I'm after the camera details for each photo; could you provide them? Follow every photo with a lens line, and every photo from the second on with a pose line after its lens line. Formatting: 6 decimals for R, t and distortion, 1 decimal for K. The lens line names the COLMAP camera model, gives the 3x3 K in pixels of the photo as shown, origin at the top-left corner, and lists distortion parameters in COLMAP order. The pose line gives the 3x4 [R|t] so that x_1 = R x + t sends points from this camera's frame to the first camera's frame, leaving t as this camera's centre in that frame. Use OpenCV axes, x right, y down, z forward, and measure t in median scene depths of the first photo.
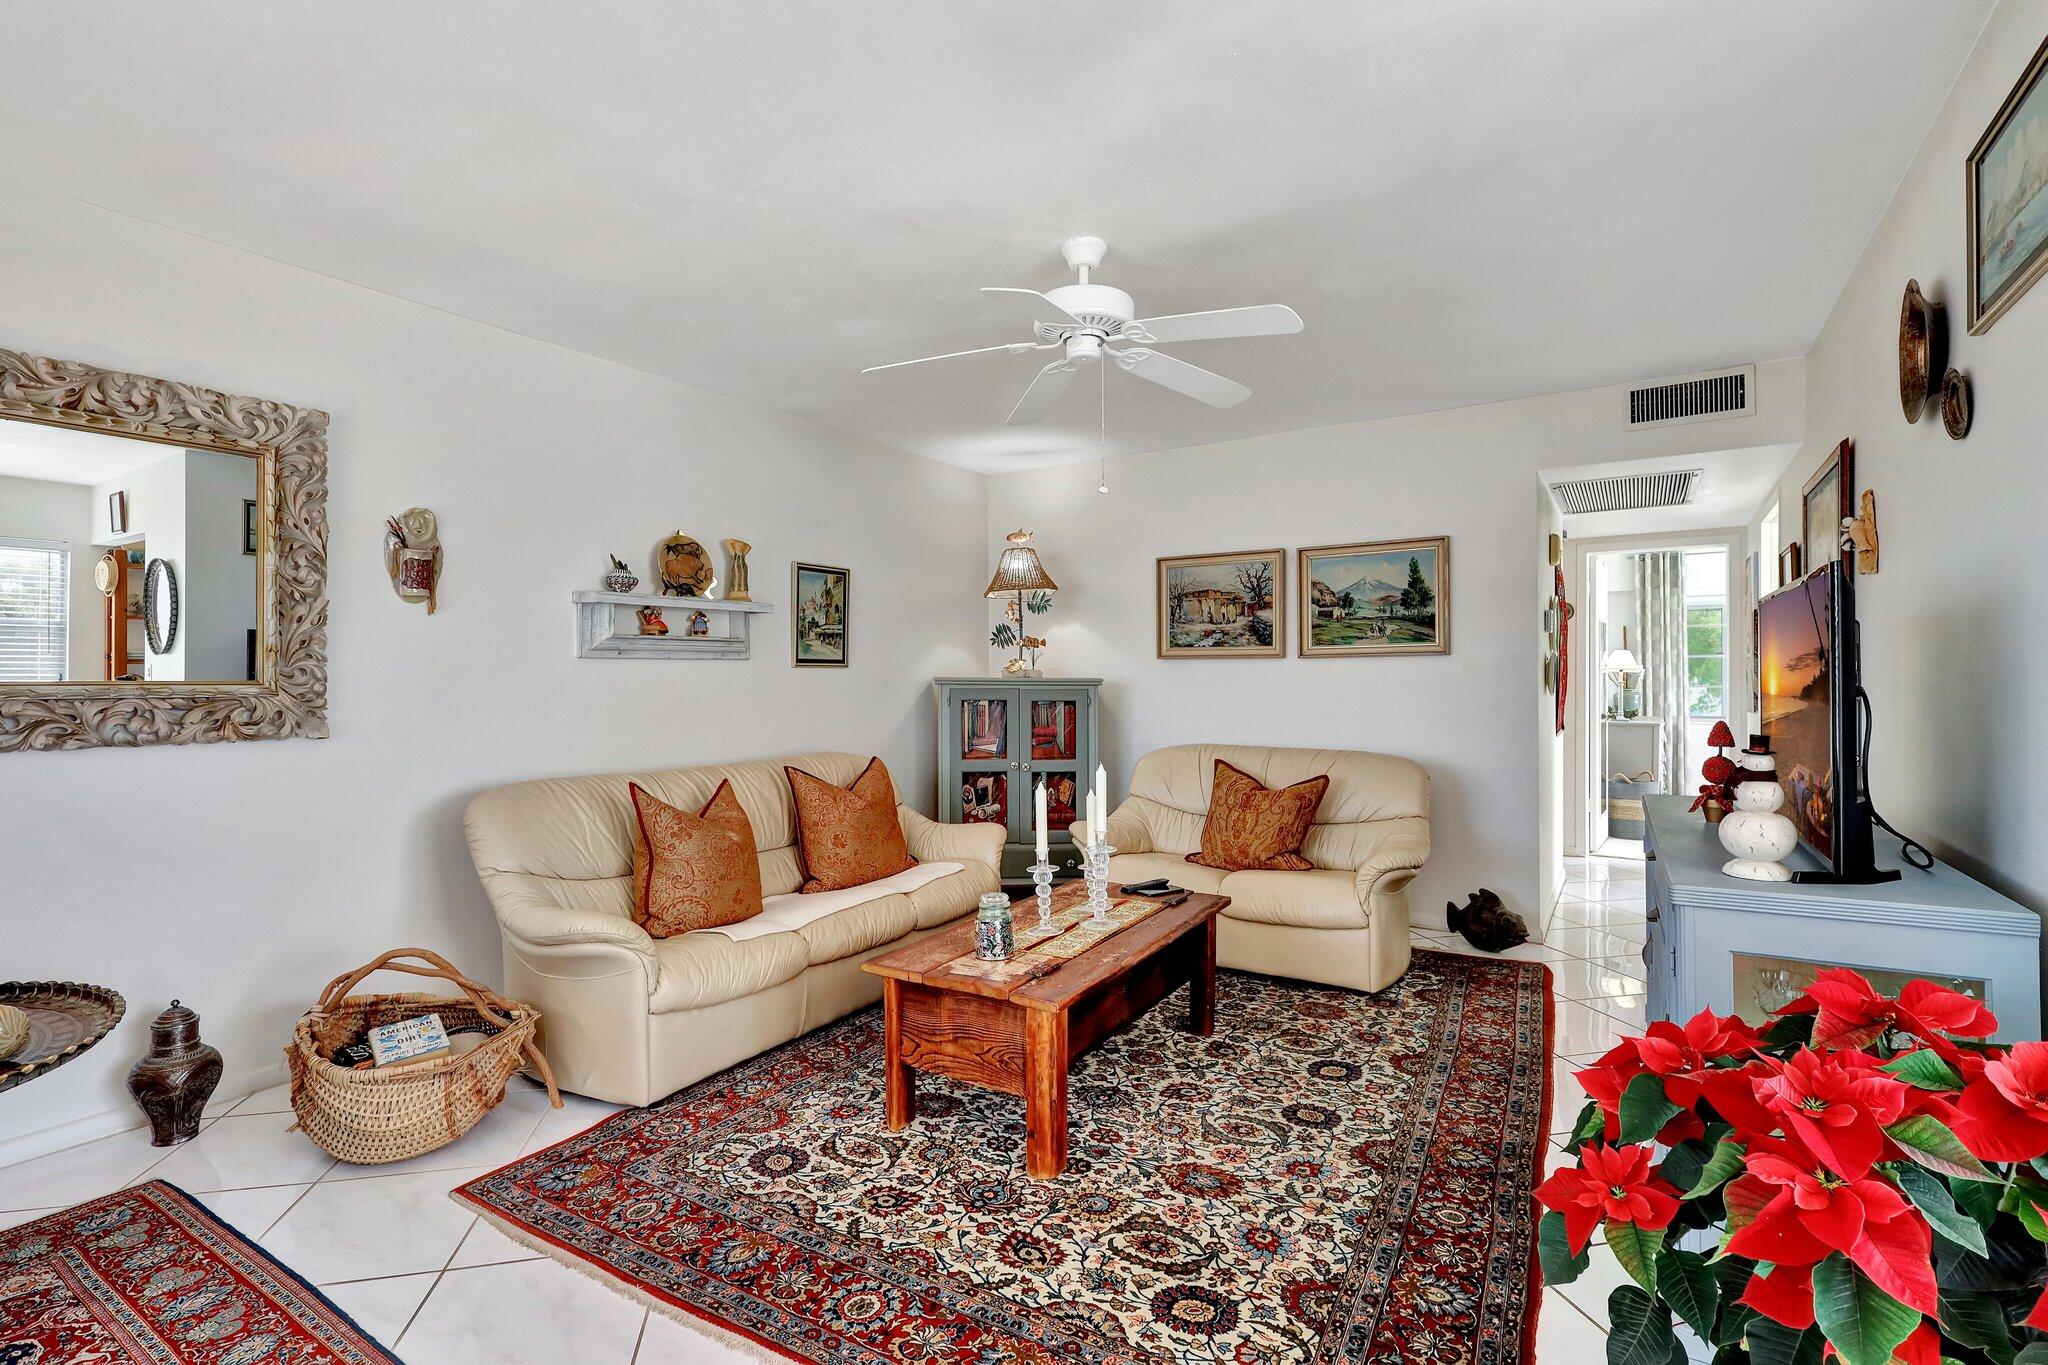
lens RADIAL K [[940.9, 0, 1025.3], [0, 940.9, 678.1], [0, 0, 1]] dist [0.001951, 0.001003]
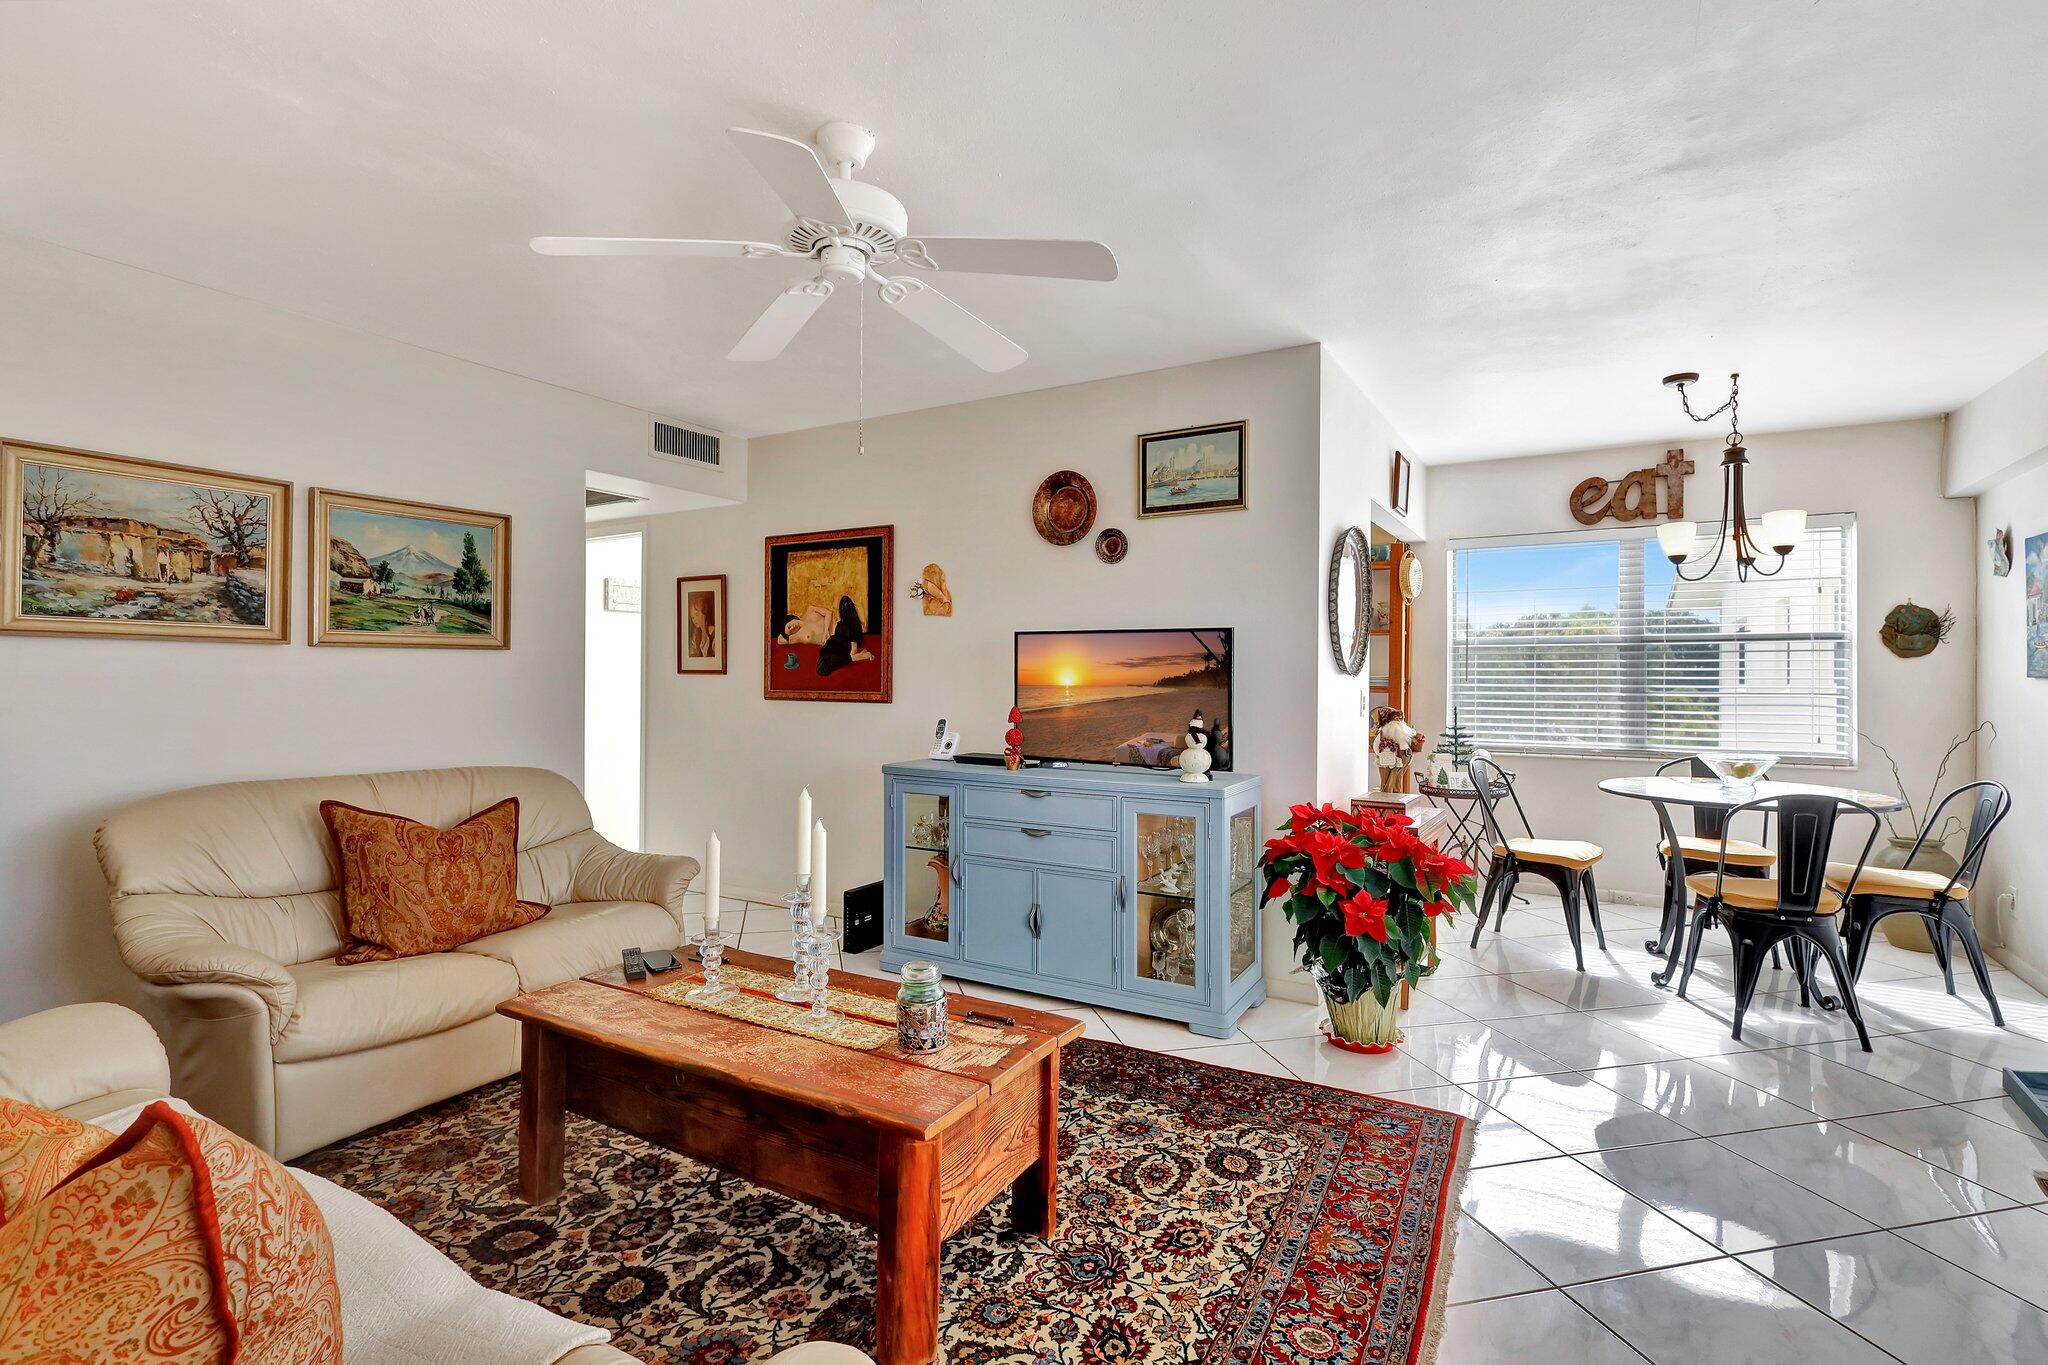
lens RADIAL K [[949.5, 0, 1031.6], [0, 949.5, 676.0], [0, 0, 1]] dist [0.001681, 0.000507]
pose [[-0.029736, 0.004690, 0.999547, -0.731456], [-0.006584, 0.999966, -0.004888, 0.001151], [-0.999536, -0.006726, -0.029704, 0.854364]]
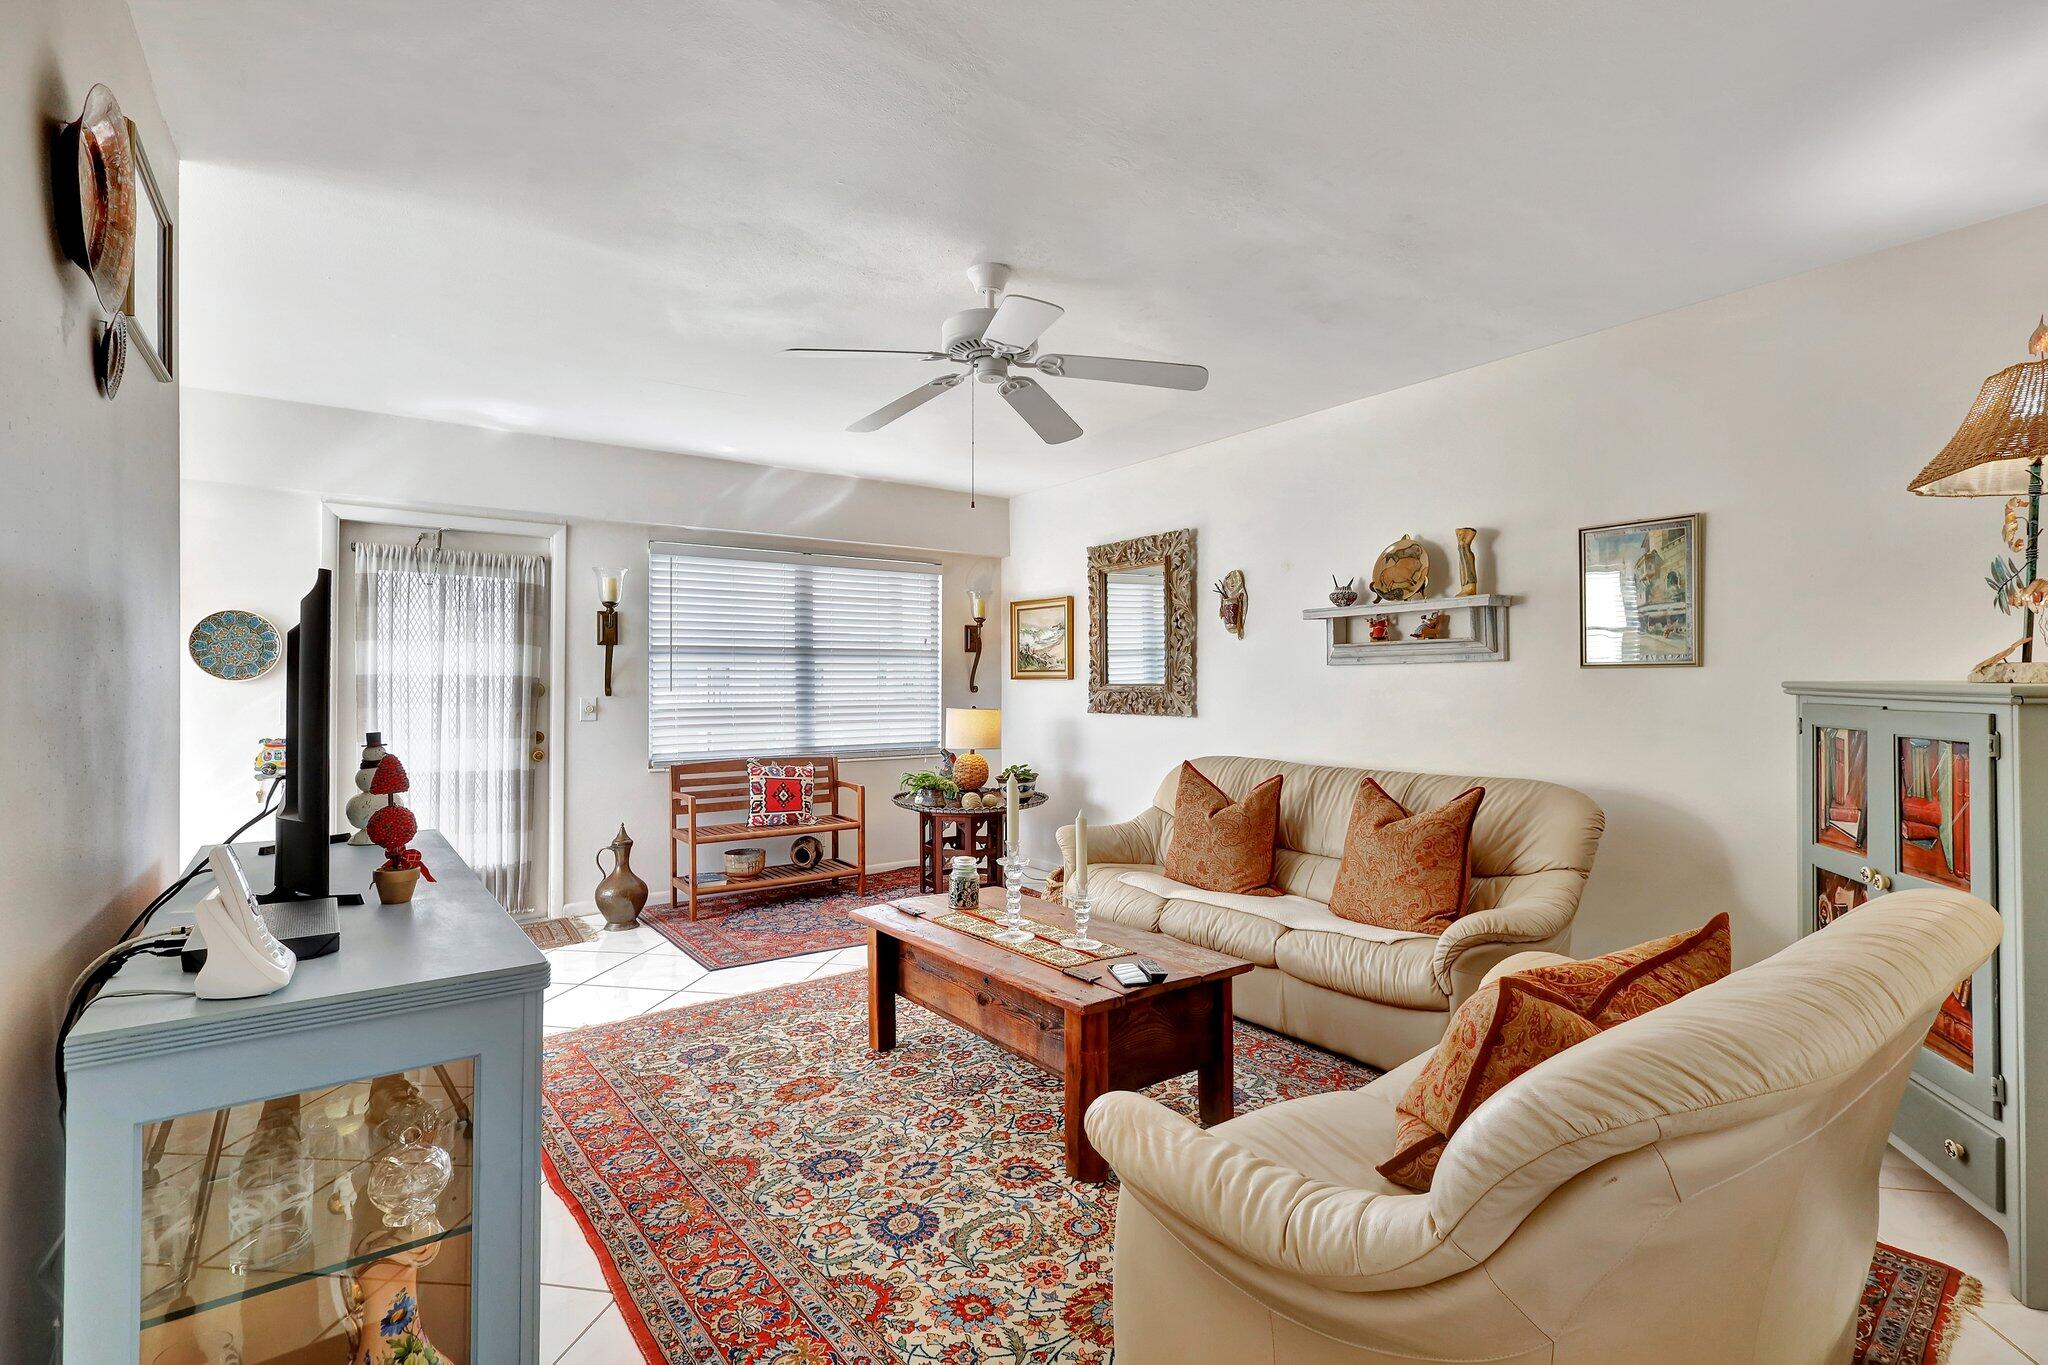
lens RADIAL K [[949.5, 0, 1031.6], [0, 949.5, 676.0], [0, 0, 1]] dist [0.001681, 0.000507]
pose [[-0.364655, -0.004441, -0.931132, 1.013671], [0.002742, 0.999979, -0.005843, -0.003114], [0.931139, -0.004684, -0.364635, 1.409935]]
